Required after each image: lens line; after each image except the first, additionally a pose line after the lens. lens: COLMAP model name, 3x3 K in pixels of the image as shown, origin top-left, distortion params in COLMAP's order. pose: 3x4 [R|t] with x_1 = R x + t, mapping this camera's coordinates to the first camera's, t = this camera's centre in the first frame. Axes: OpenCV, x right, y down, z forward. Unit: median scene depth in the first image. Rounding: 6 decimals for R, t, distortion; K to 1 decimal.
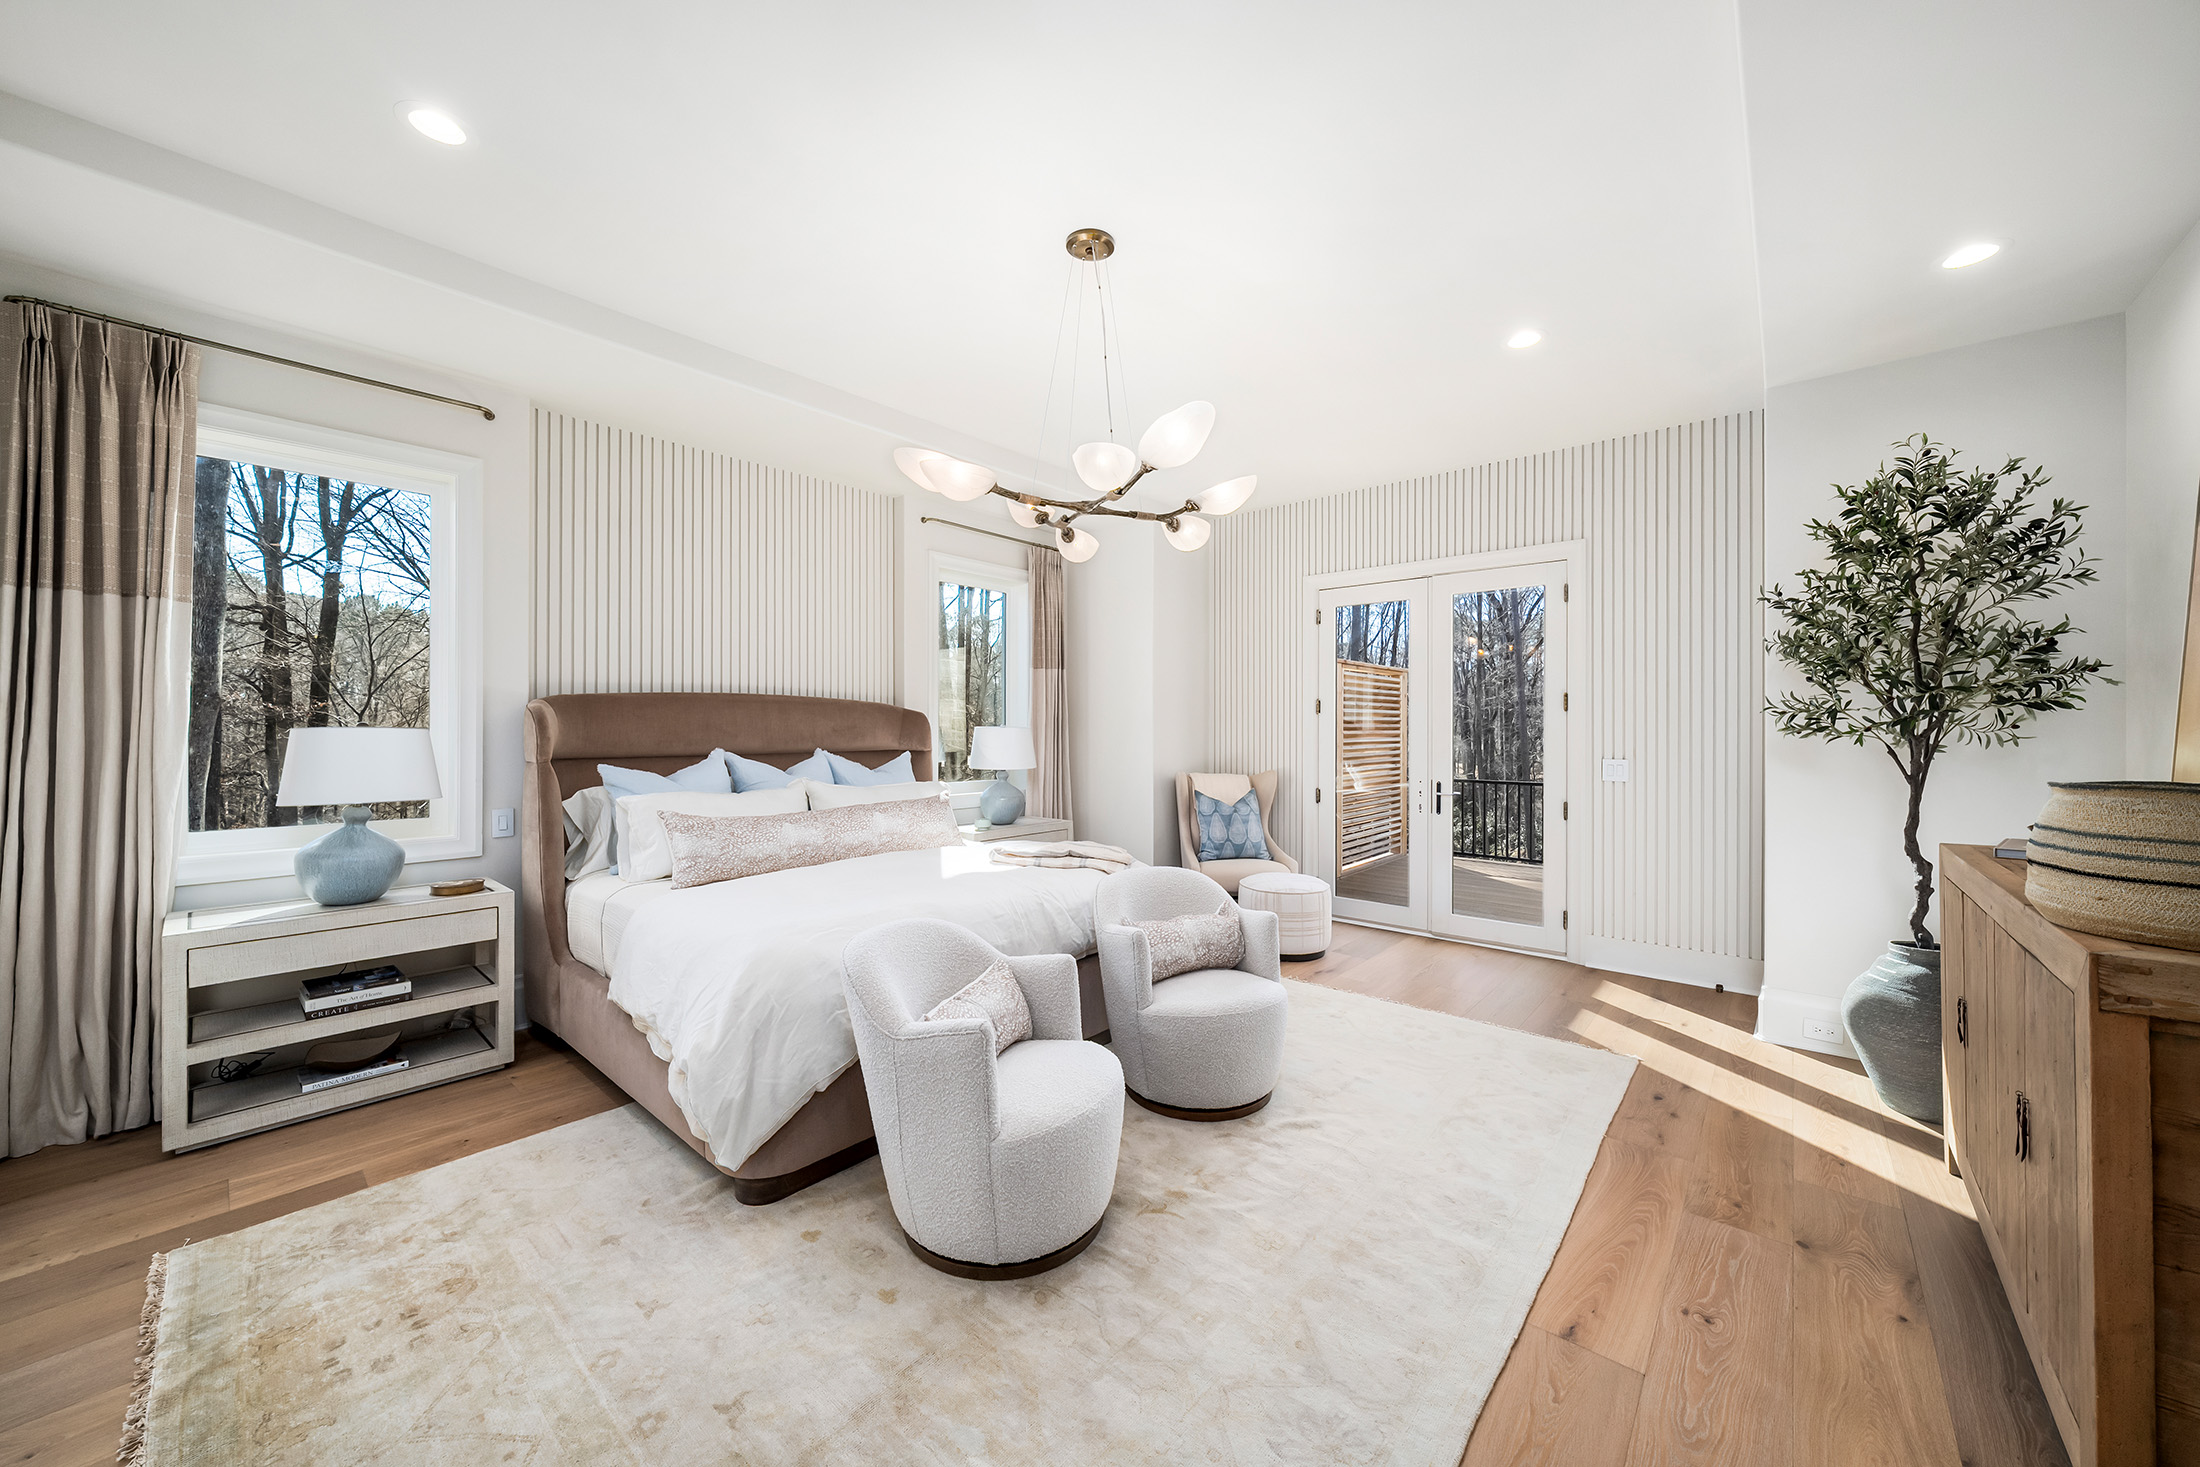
lens RADIAL K [[775.2, 0, 1101.4], [0, 775.2, 732.4], [0, 0, 1]] dist [-0.001140, -0.000107]
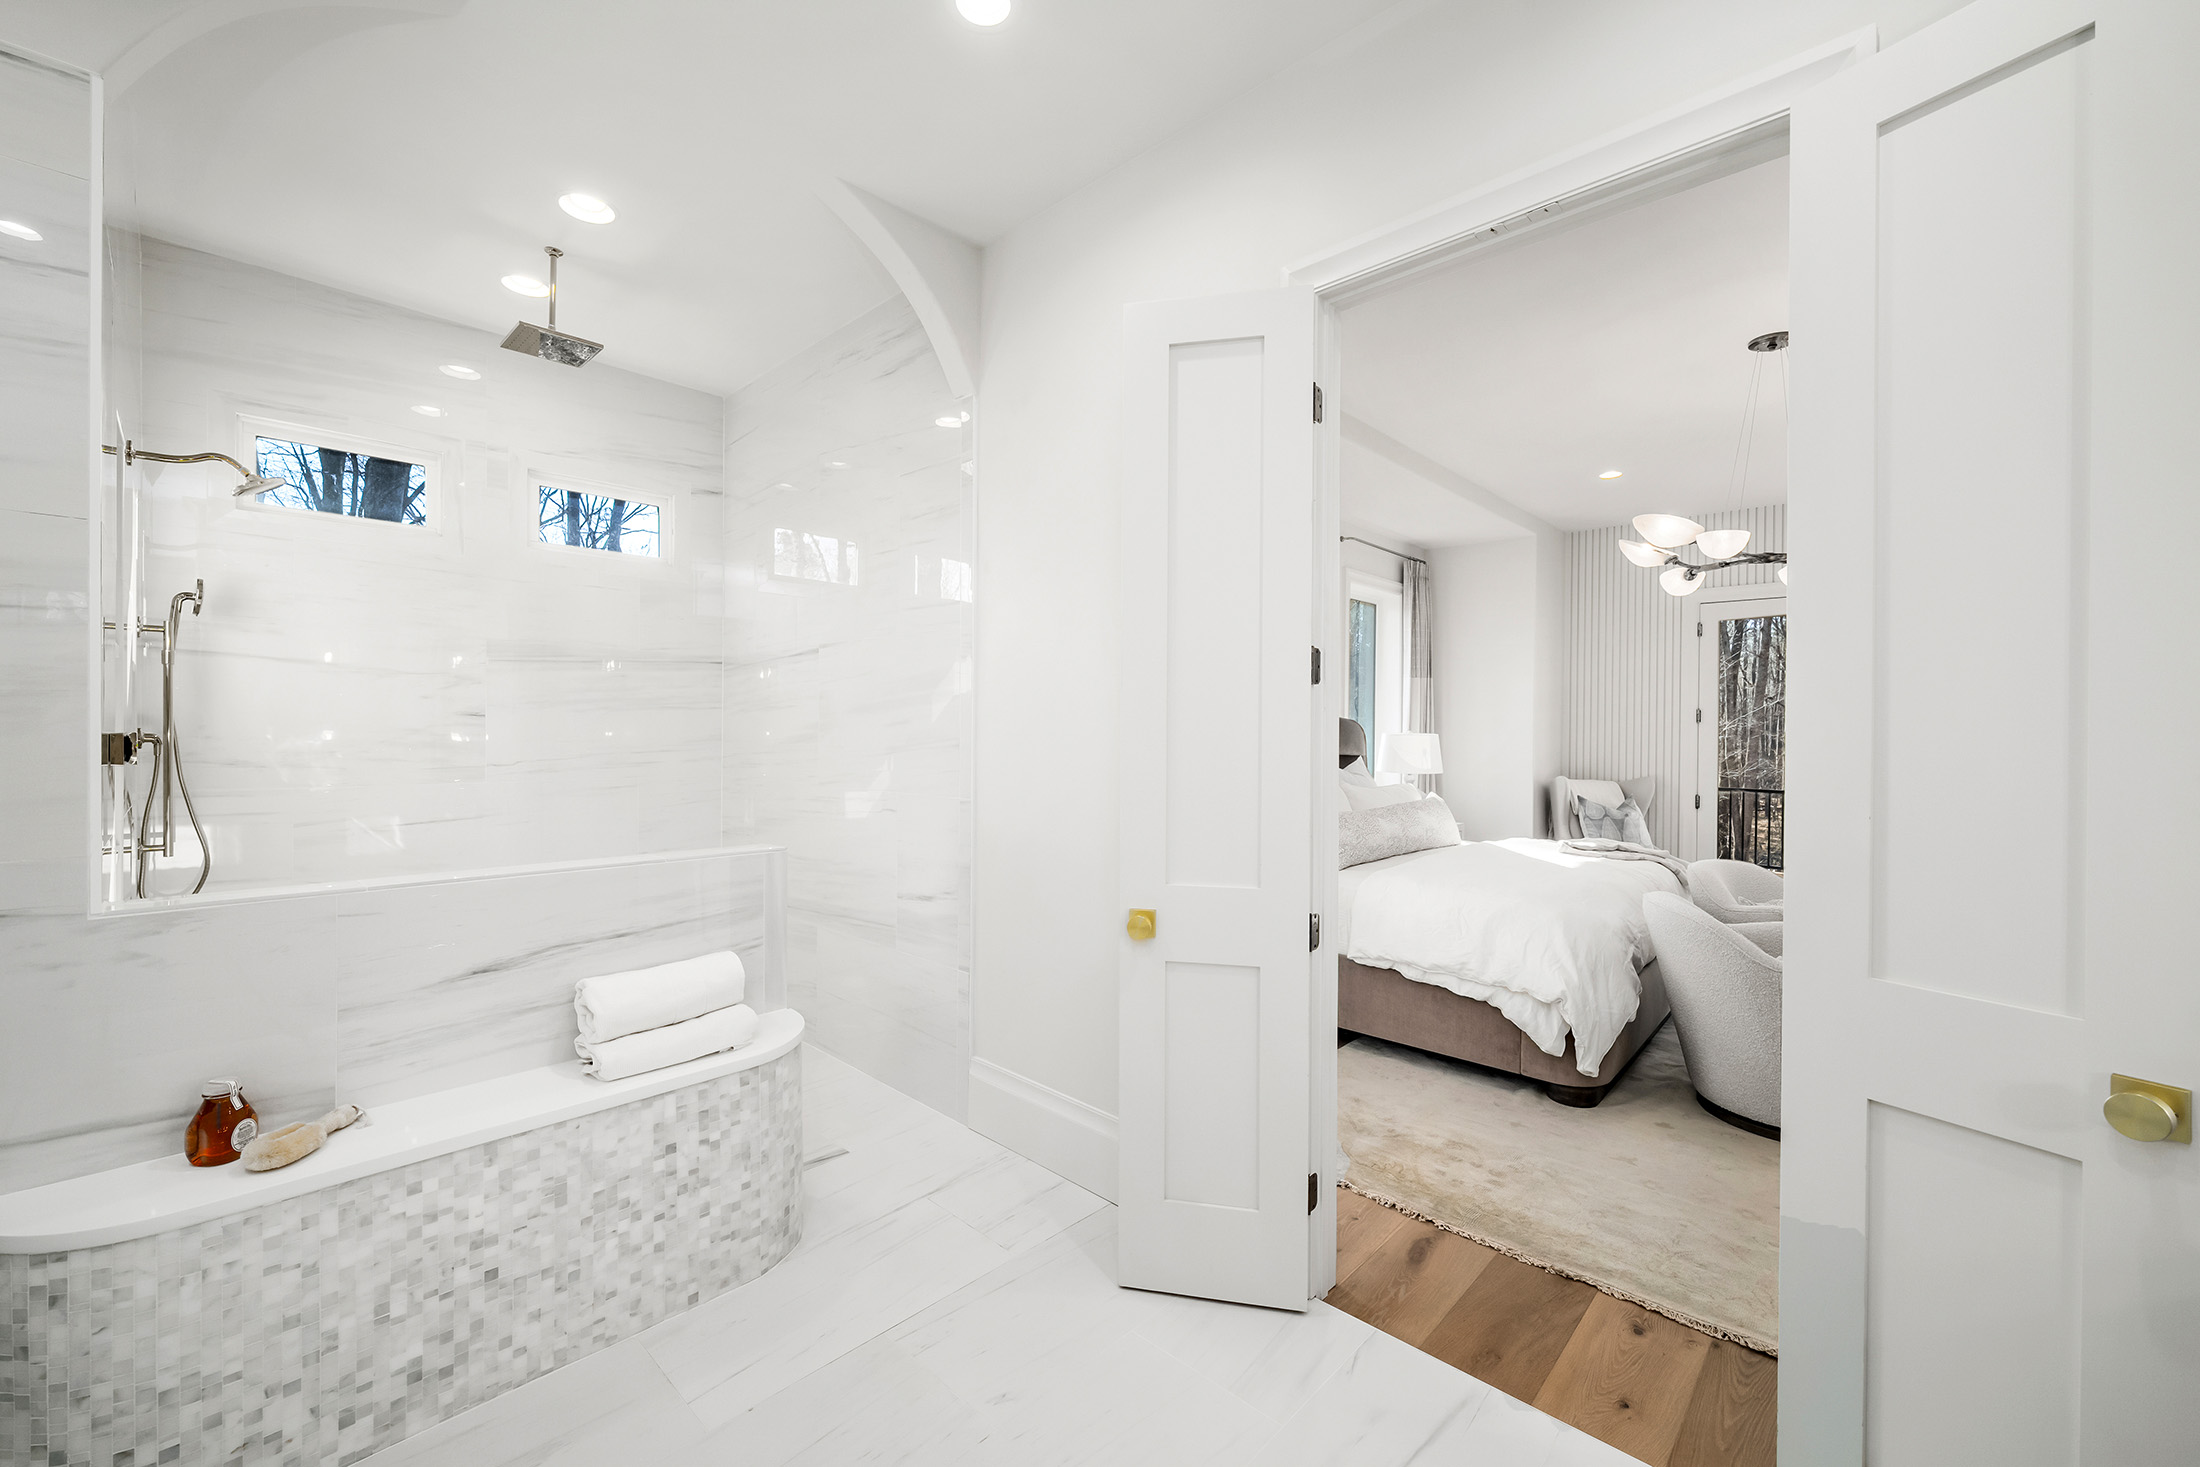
lens RADIAL K [[863.3, 0, 1101.2], [0, 863.3, 735.2], [0, 0, 1]] dist [-0.005367, 0.000817]
pose [[0.999036, 0.008240, -0.043111, -0.490067], [-0.008200, 0.999966, 0.001111, -0.002541], [0.043119, -0.000757, 0.999070, -0.192939]]
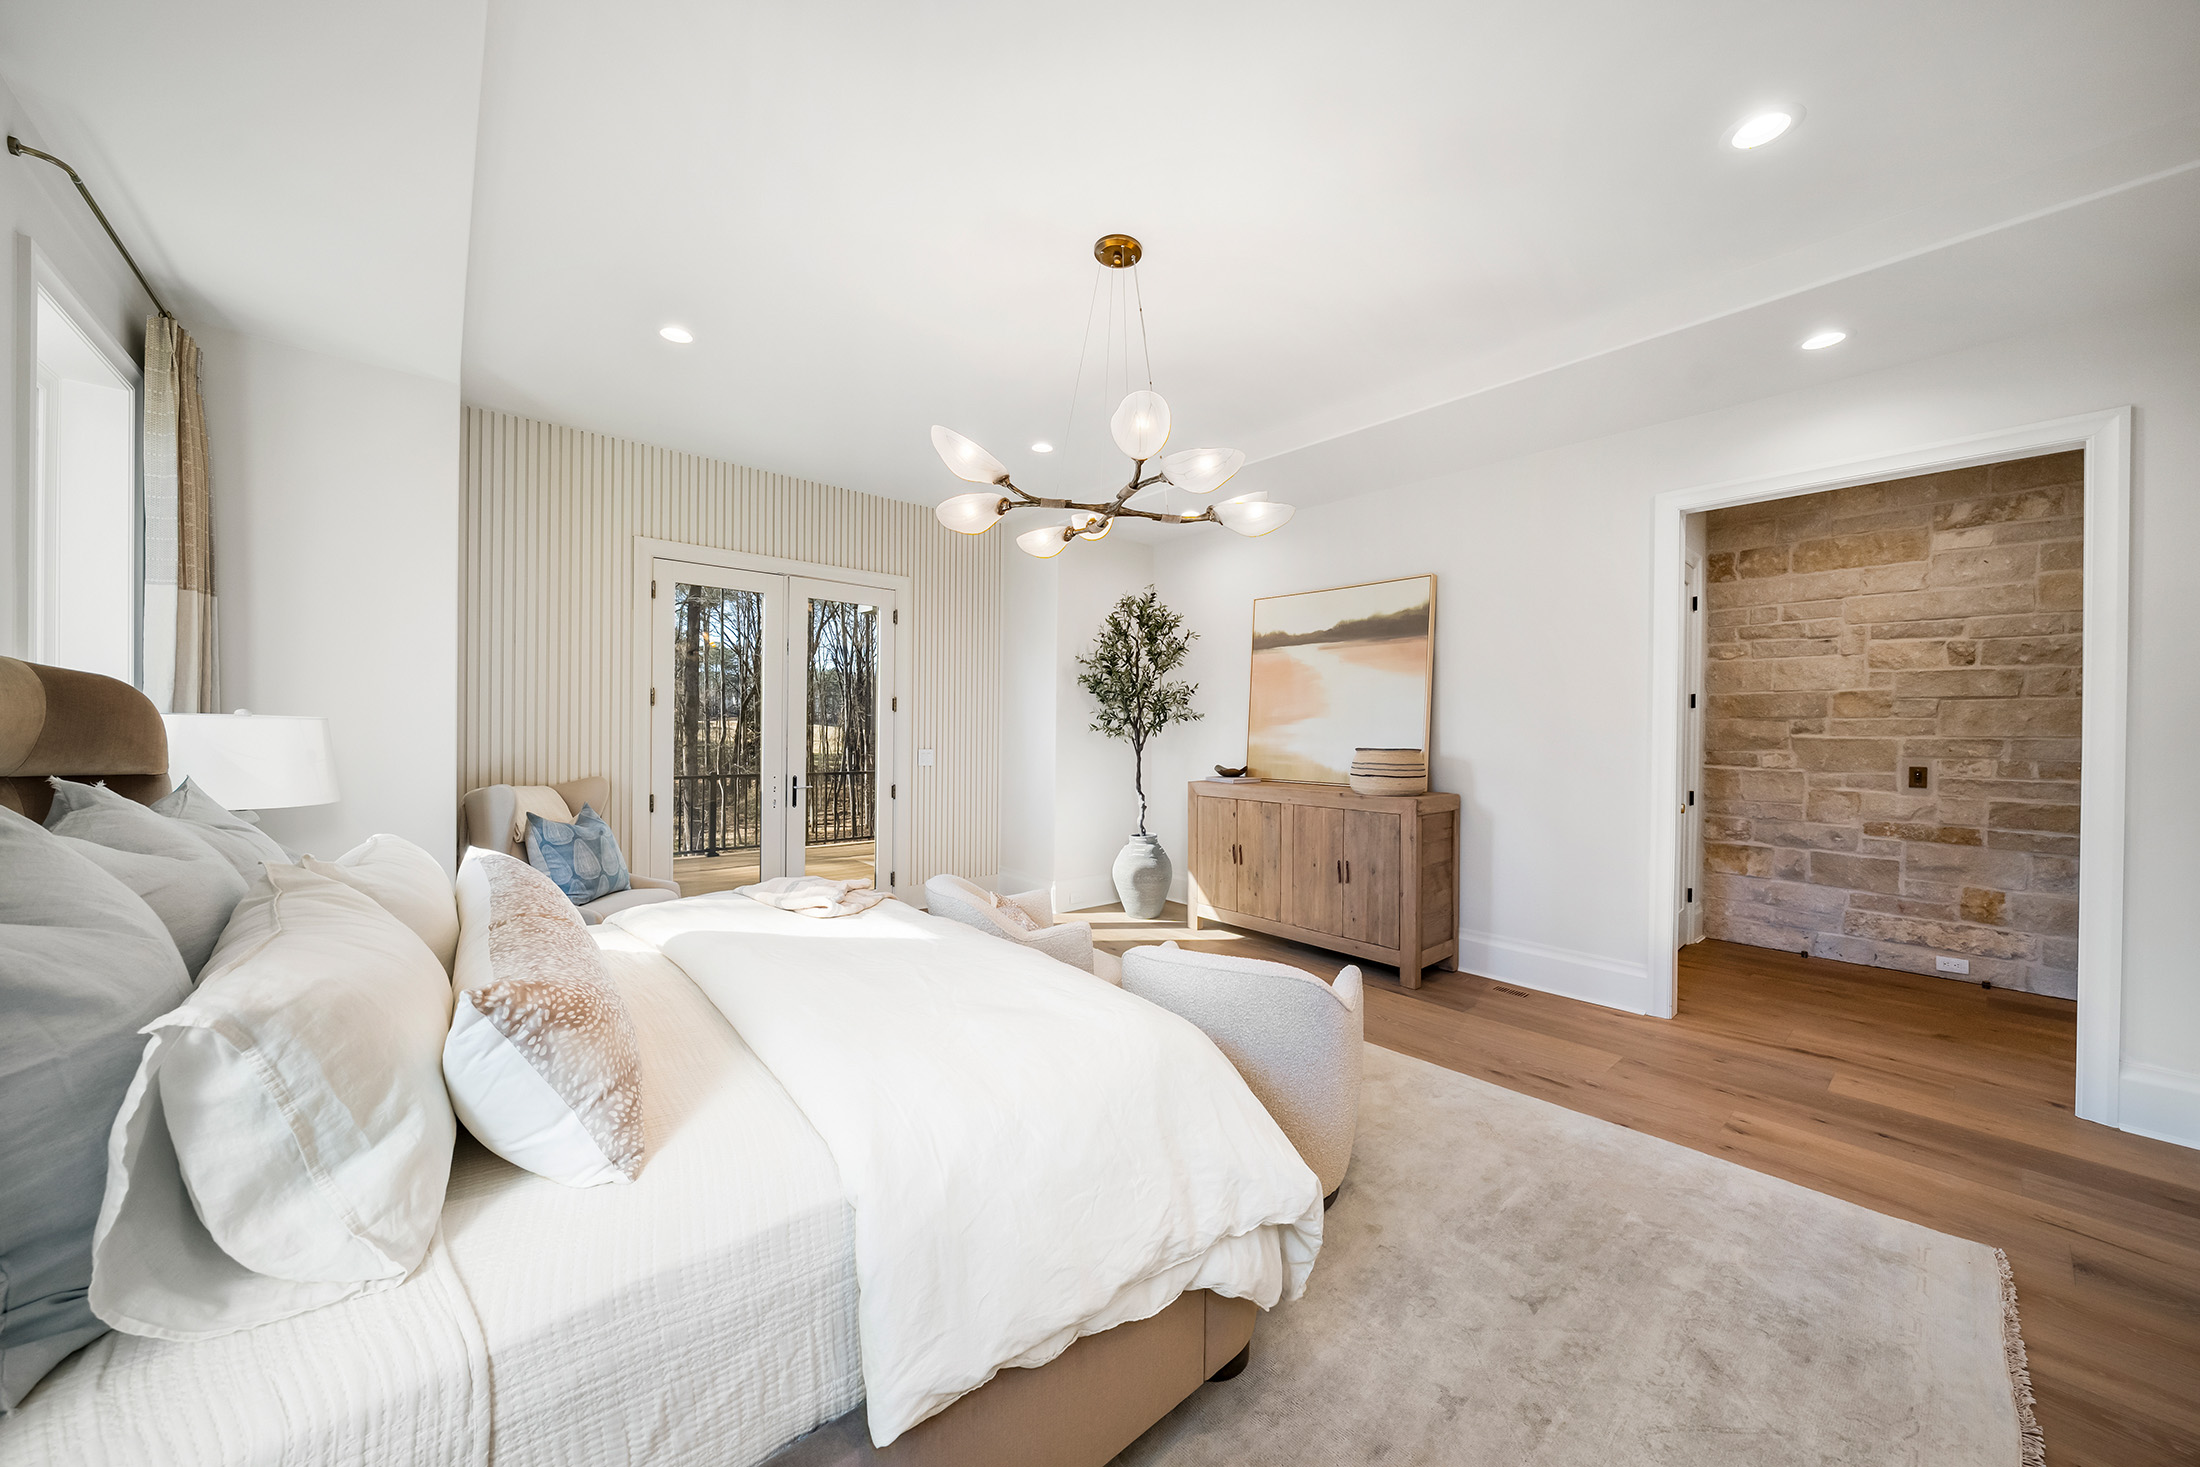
lens RADIAL K [[775.2, 0, 1099.0], [0, 775.2, 729.4], [0, 0, 1]] dist [-0.001140, -0.000107]
pose [[0.138781, 0.001895, 0.990321, -0.501302], [-0.005231, 0.999986, -0.001180, 0.000463], [-0.990309, -0.005016, 0.138788, 0.429397]]
